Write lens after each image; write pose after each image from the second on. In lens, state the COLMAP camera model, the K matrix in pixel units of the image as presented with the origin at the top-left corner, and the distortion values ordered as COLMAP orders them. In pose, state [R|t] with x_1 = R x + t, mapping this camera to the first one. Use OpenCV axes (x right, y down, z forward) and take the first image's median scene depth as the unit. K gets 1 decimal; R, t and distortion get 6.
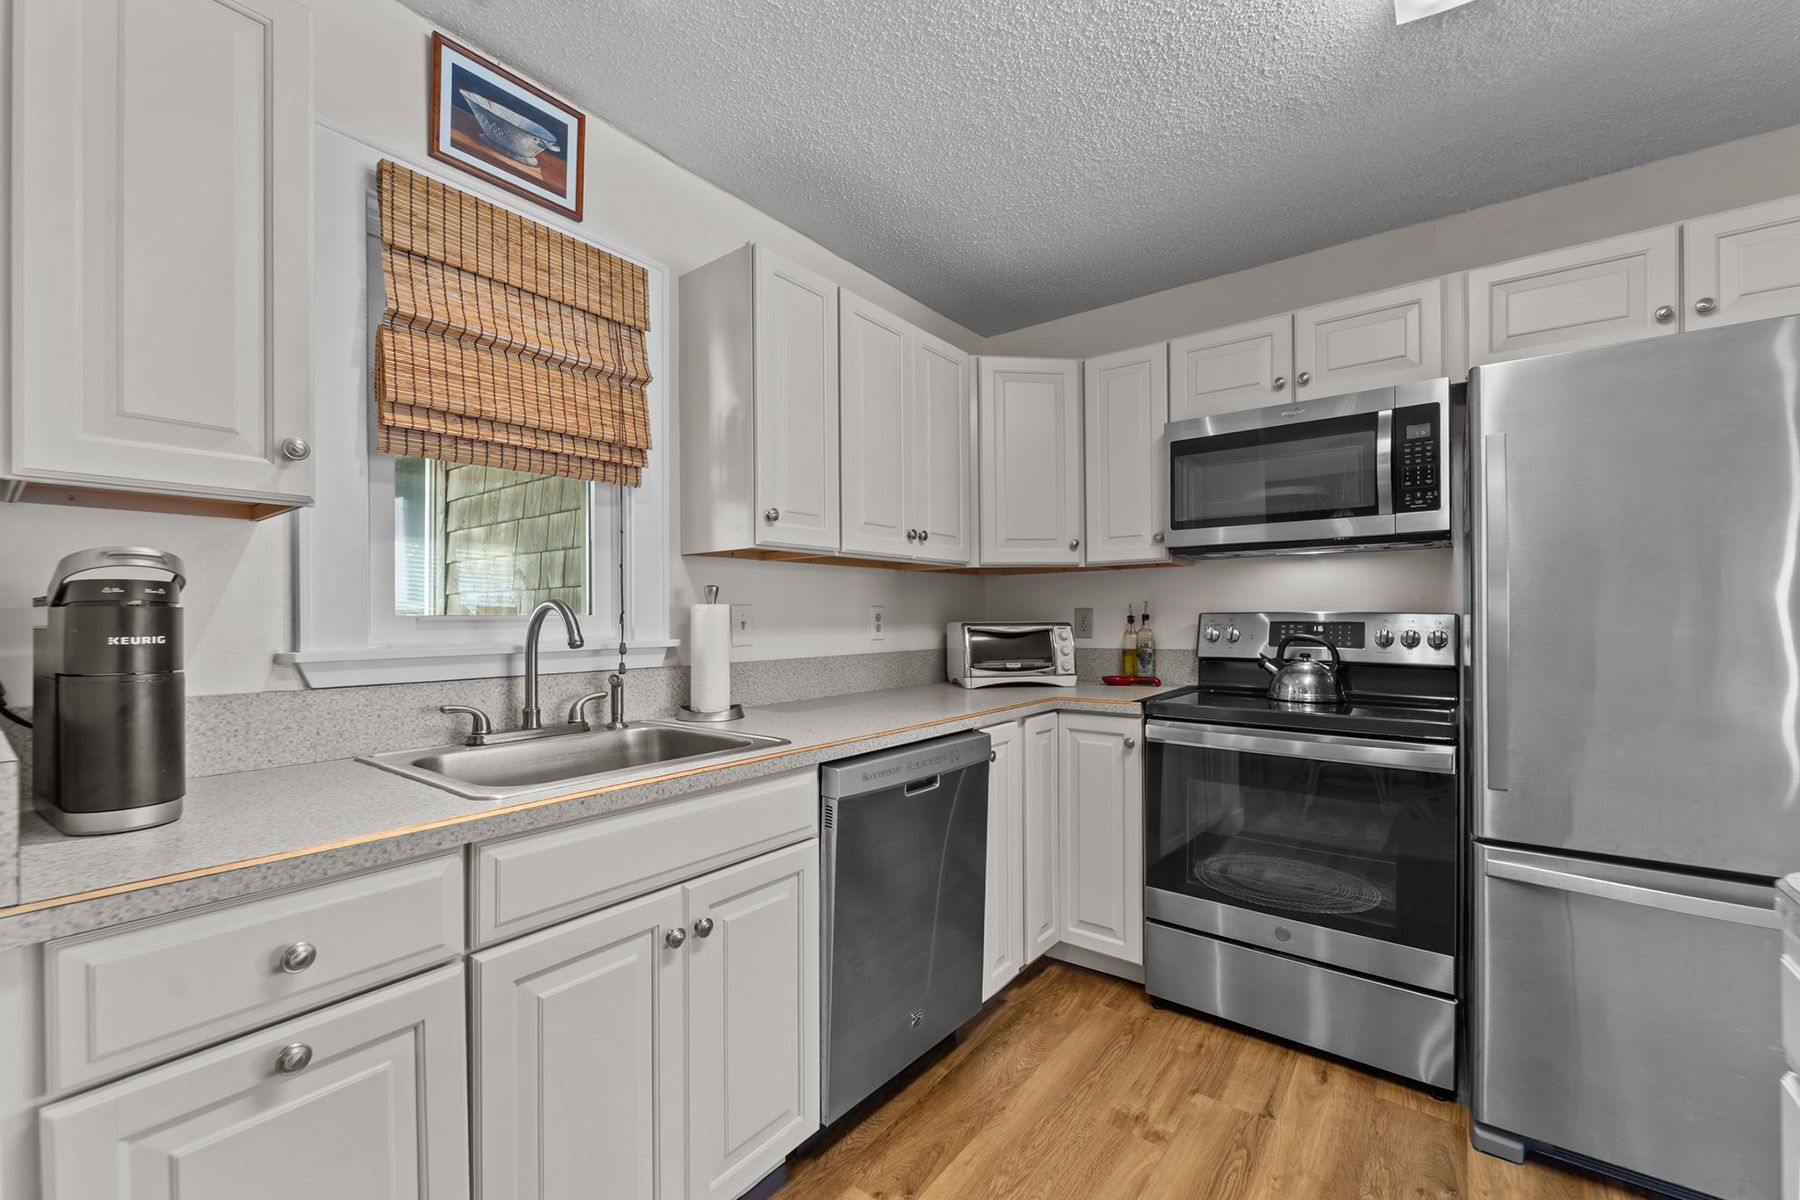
lens RADIAL K [[736.7, 0, 905.8], [0, 736.7, 612.0], [0, 0, 1]] dist [0.002235, -0.000508]
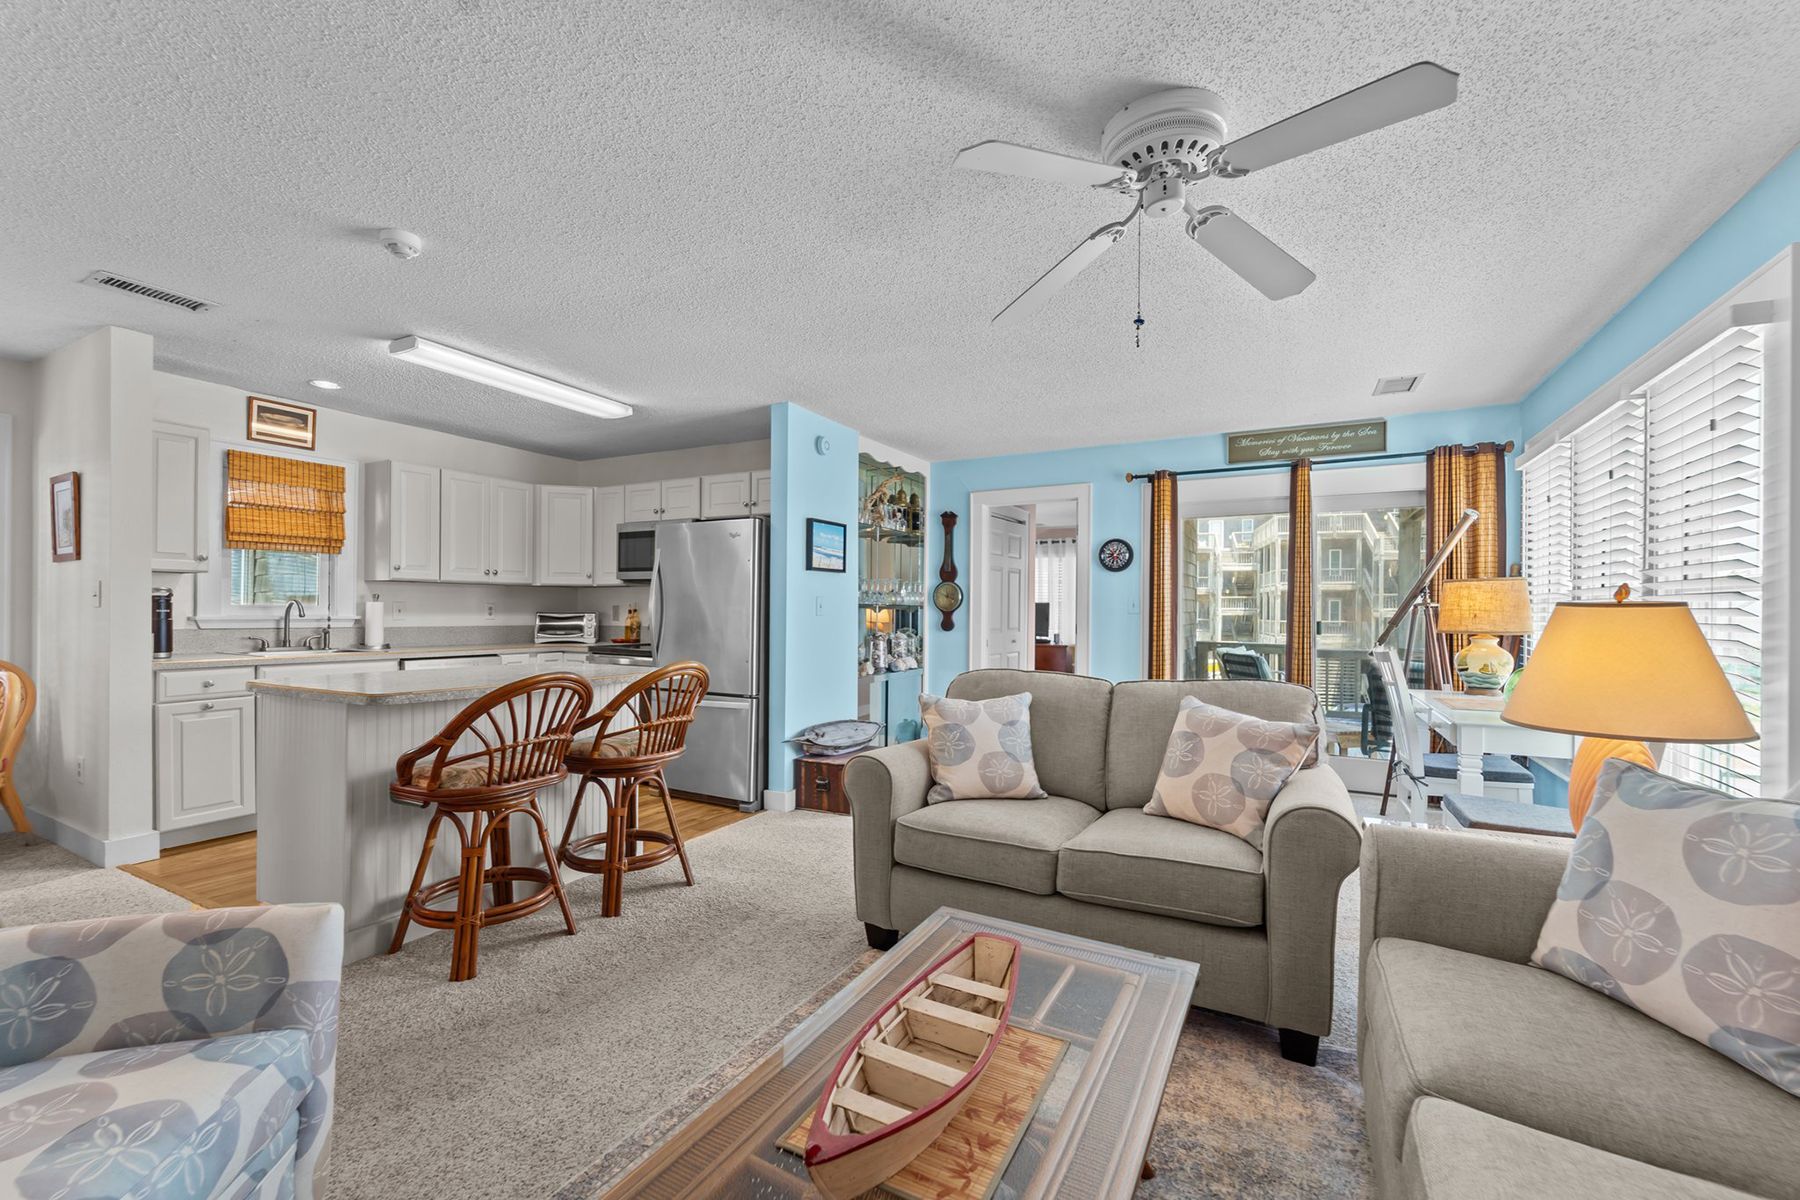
lens RADIAL K [[736.7, 0, 905.8], [0, 736.7, 612.0], [0, 0, 1]] dist [0.002235, -0.000508]
pose [[0.987154, 0.019156, 0.158620, 1.270932], [-0.020720, 0.999752, 0.008213, -0.039262], [-0.158423, -0.011394, 0.987306, -1.983293]]
